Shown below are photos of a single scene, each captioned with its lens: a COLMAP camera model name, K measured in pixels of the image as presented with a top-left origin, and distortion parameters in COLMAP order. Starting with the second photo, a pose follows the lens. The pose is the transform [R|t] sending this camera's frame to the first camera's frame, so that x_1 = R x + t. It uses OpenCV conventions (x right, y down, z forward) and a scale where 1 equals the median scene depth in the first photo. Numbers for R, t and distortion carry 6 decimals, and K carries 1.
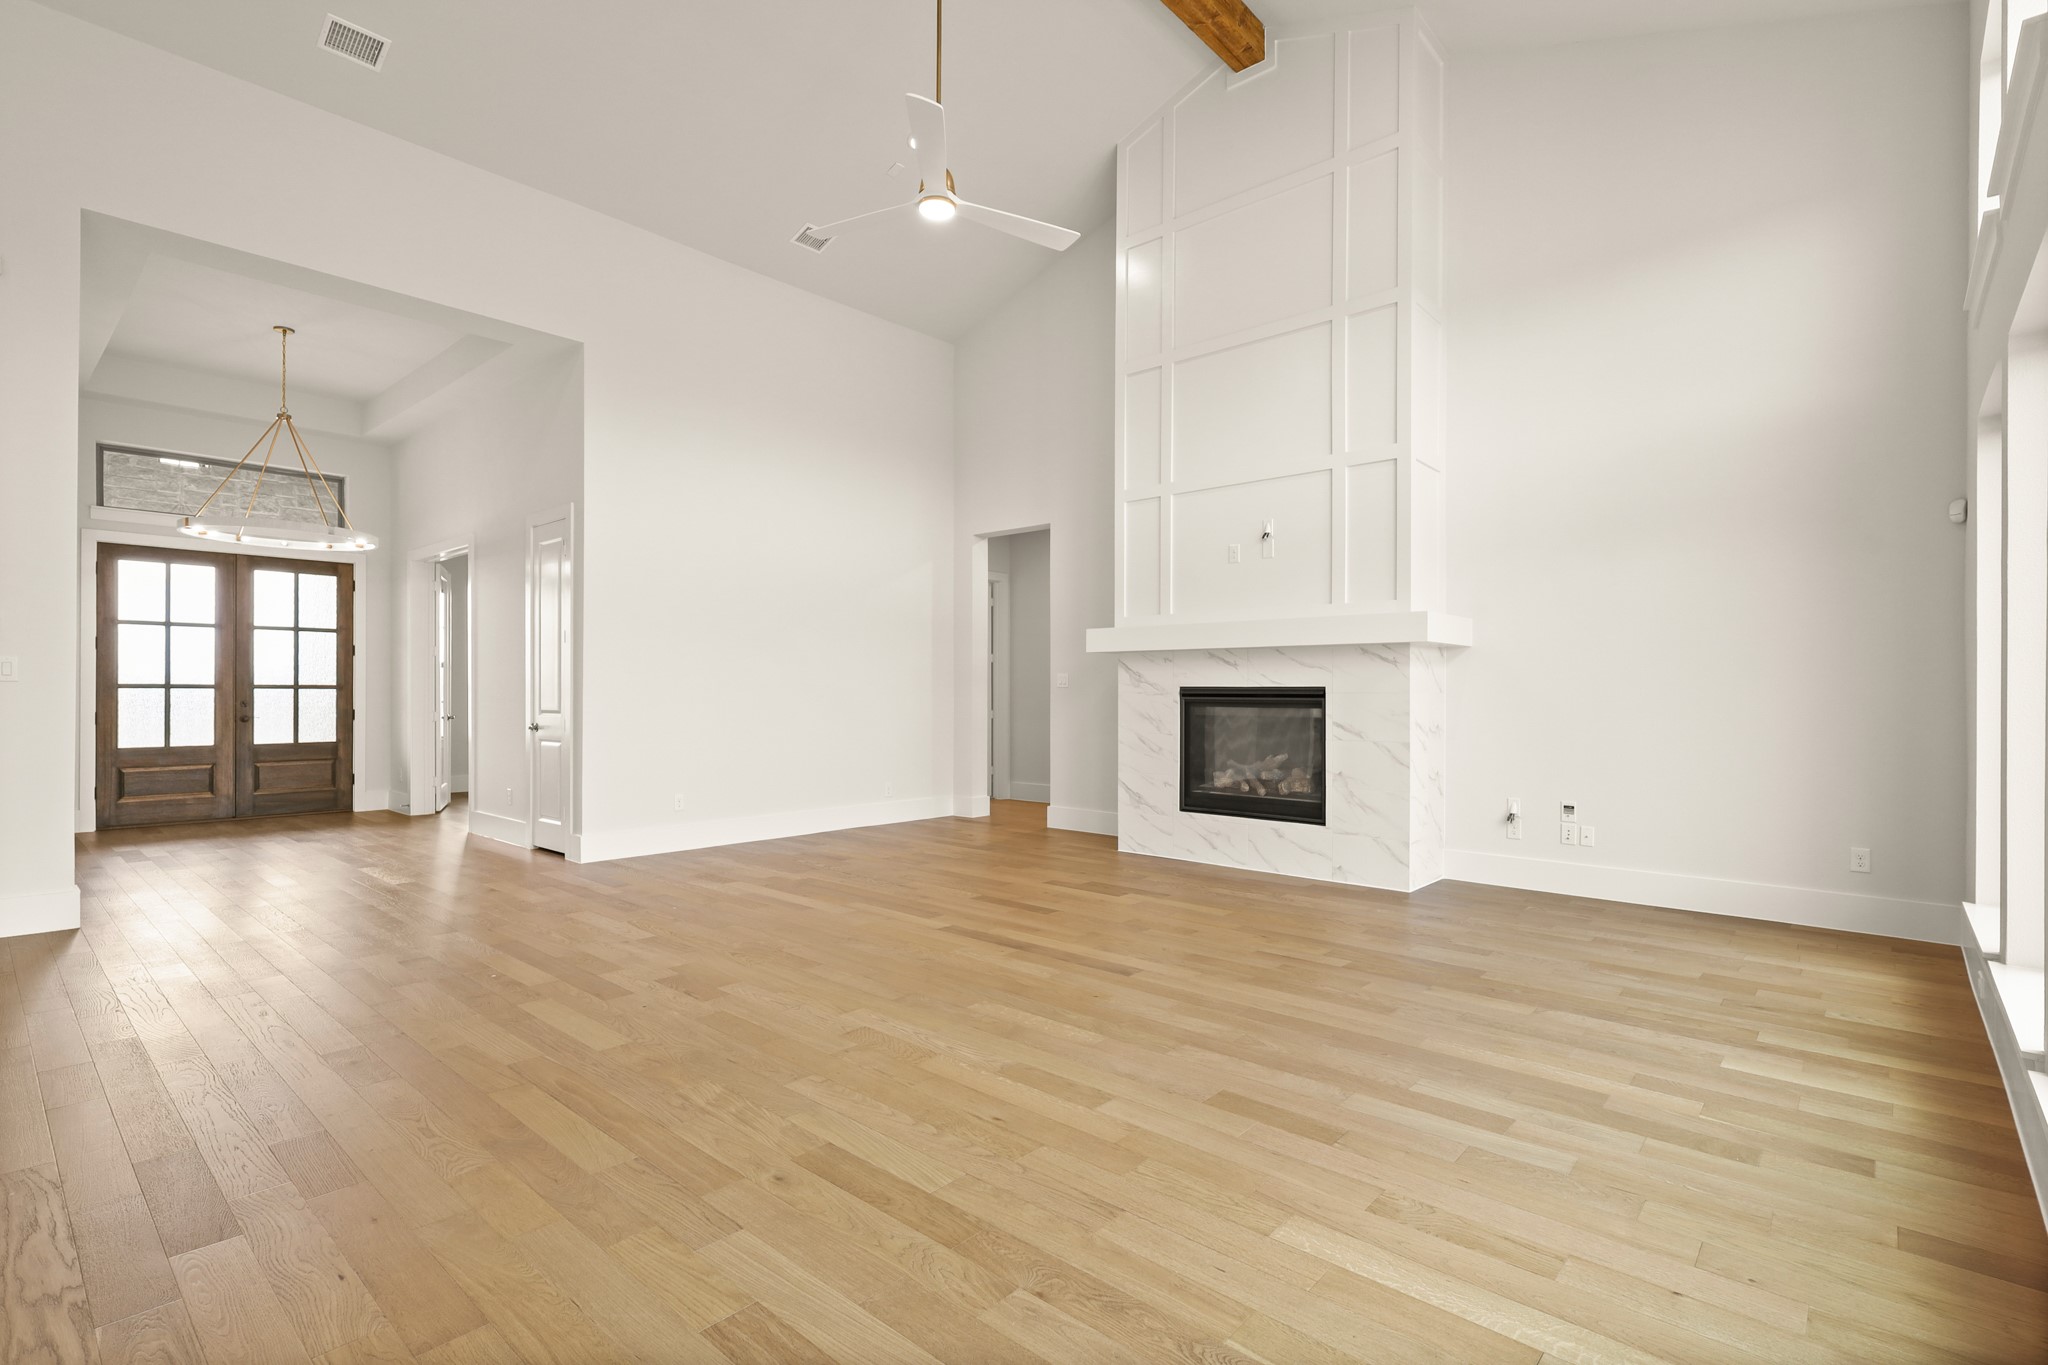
lens RADIAL K [[972.3, 0, 1037.7], [0, 972.3, 693.1], [0, 0, 1]] dist [-0.000588, -0.000143]
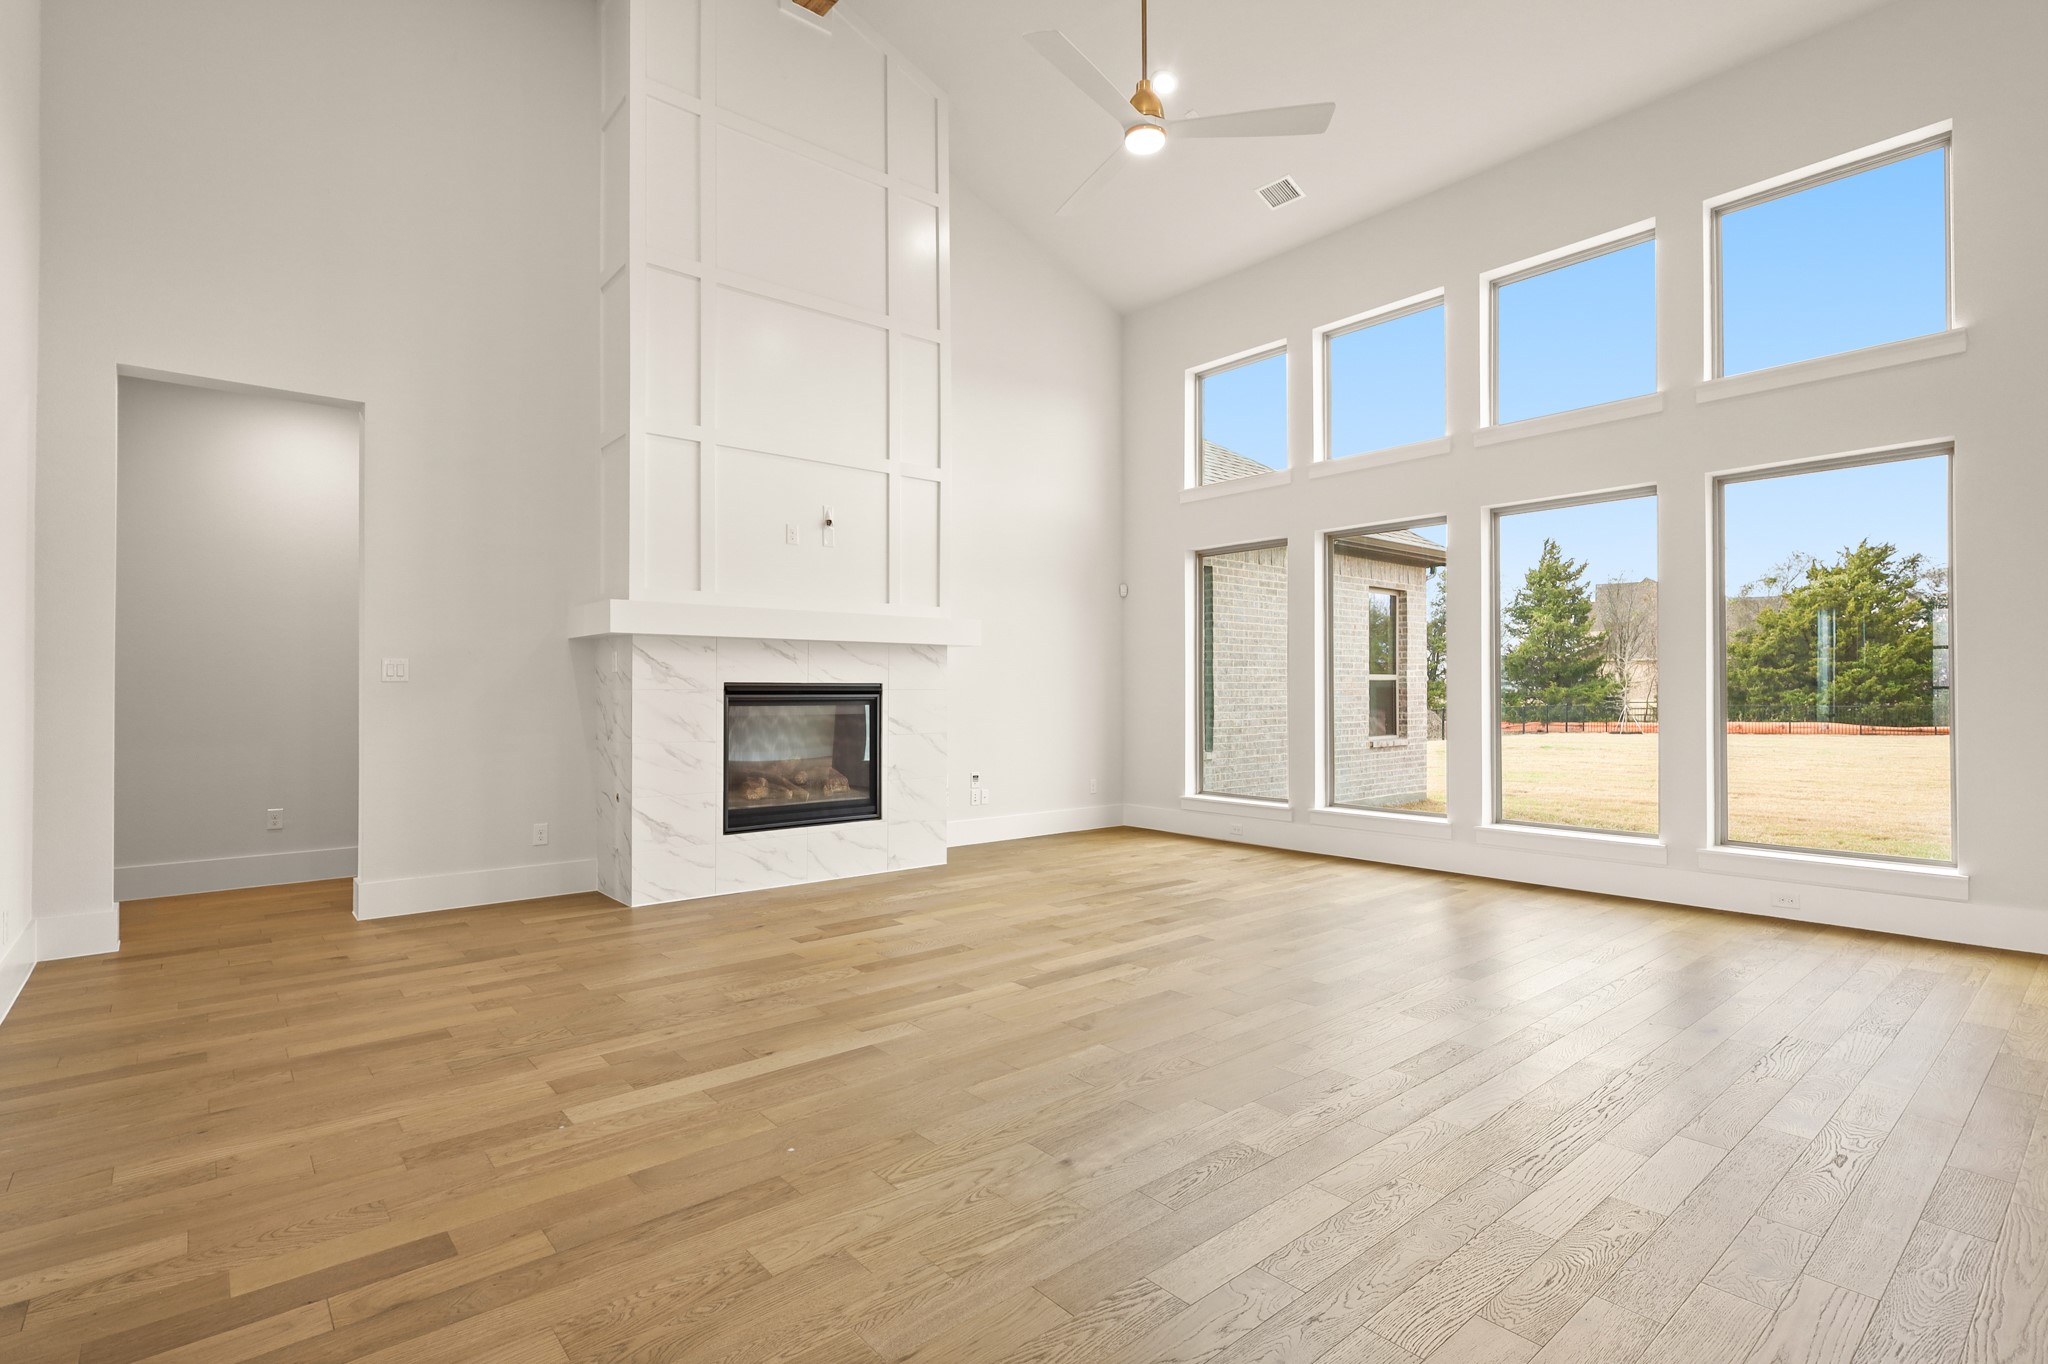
lens RADIAL K [[972.3, 0, 1041.5], [0, 972.3, 688.1], [0, 0, 1]] dist [-0.000588, -0.000143]
pose [[0.138850, 0.000833, 0.990313, -0.611466], [0.003338, 0.999994, -0.001309, 0.000433], [-0.990308, 0.003487, 0.138846, 0.608329]]
